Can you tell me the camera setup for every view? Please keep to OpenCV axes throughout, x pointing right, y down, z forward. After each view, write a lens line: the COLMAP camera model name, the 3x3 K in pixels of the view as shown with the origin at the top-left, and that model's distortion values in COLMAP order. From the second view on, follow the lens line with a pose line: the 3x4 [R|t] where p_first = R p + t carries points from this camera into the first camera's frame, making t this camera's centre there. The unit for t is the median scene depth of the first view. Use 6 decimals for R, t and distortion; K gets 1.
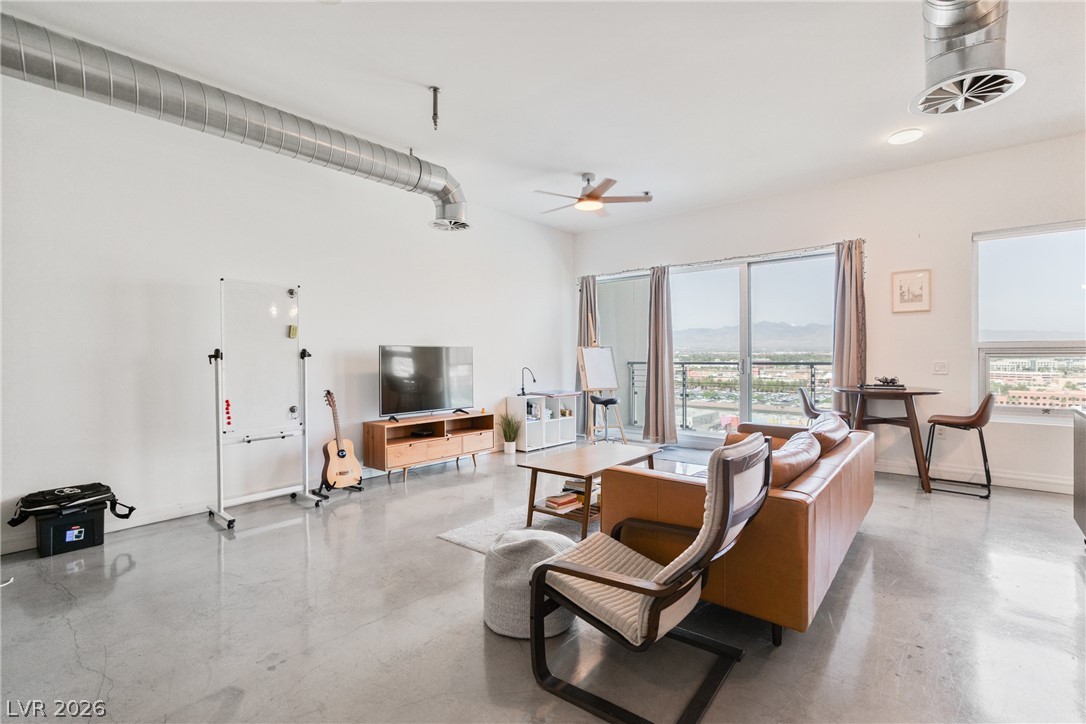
lens RADIAL K [[503.6, 0, 544.1], [0, 503.6, 356.2], [0, 0, 1]] dist [-0.006774, -0.000002]
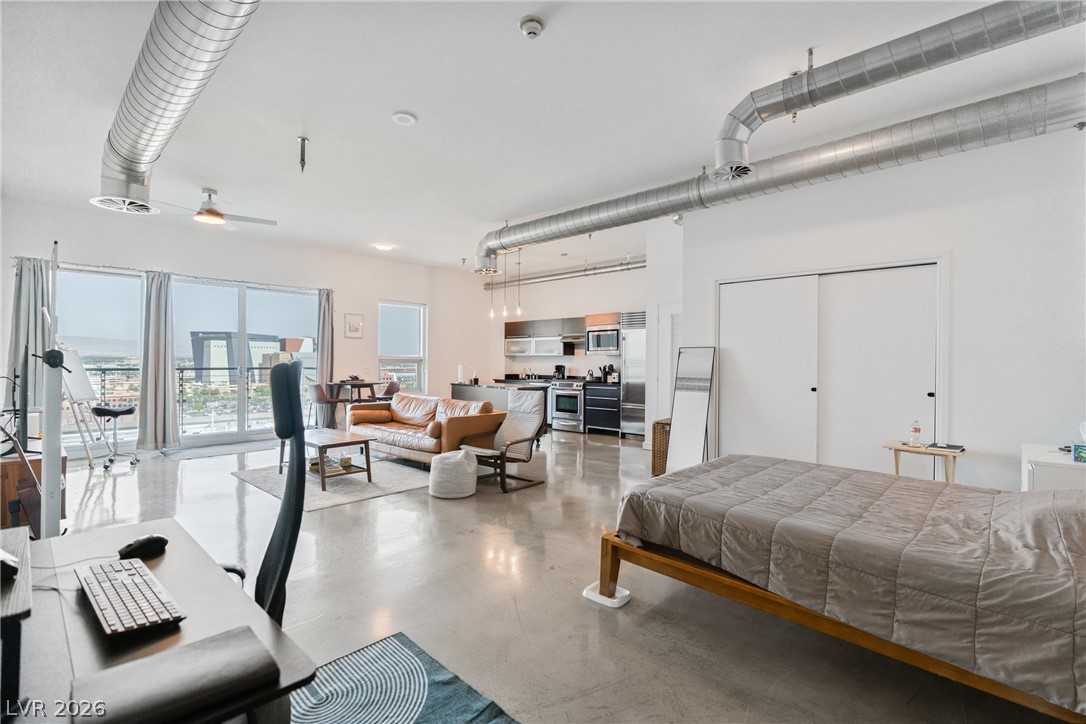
lens RADIAL K [[491.4, 0, 545.3], [0, 491.4, 361.6], [0, 0, 1]] dist [-0.006733, 0.000742]
pose [[0.055605, 0.006663, 0.998431, -0.942257], [-0.006323, 0.999960, -0.006322, 0.000771], [-0.998433, -0.005962, 0.055645, 0.250089]]
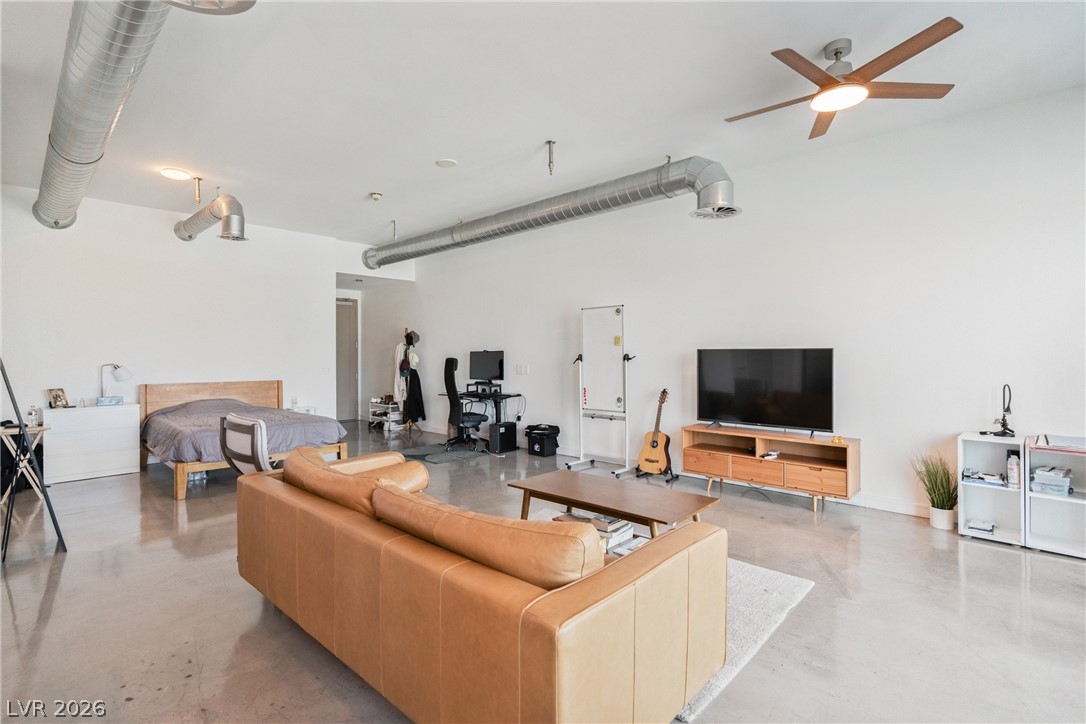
lens RADIAL K [[516.8, 0, 541.6], [0, 516.8, 352.2], [0, 0, 1]] dist [-0.000271, 0.000213]
pose [[-0.061906, 0.001517, -0.998081, 0.723147], [0.002027, 0.999997, 0.001394, -0.017776], [0.998080, -0.001937, -0.061909, 0.741219]]
